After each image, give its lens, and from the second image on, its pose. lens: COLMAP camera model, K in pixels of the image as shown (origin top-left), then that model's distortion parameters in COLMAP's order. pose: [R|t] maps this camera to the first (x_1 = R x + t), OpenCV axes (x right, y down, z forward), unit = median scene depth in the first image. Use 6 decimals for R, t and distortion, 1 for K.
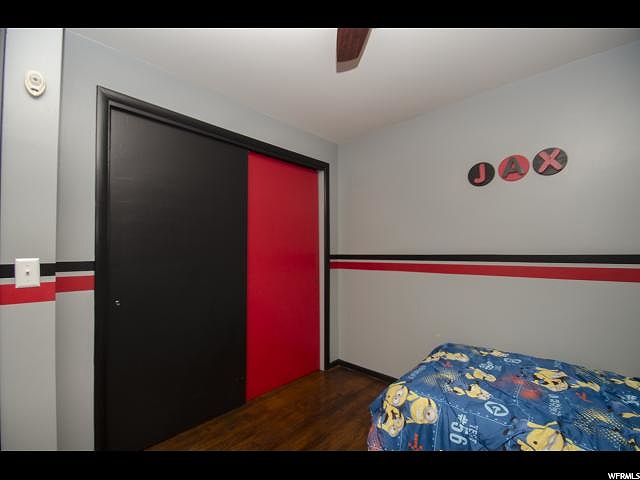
lens RADIAL K [[289.1, 0, 317.5], [0, 289.1, 241.5], [0, 0, 1]] dist [0.000187, -0.000038]
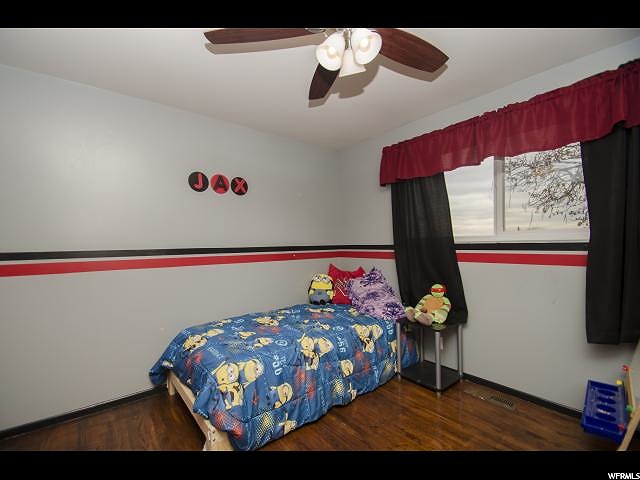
lens RADIAL K [[271.8, 0, 317.4], [0, 271.8, 242.6], [0, 0, 1]] dist [-0.000147, 0.000021]
pose [[0.105377, 0.008712, 0.994394, -0.606365], [-0.025828, 0.999648, -0.006021, 0.018923], [-0.994097, -0.025049, 0.105565, 0.461176]]
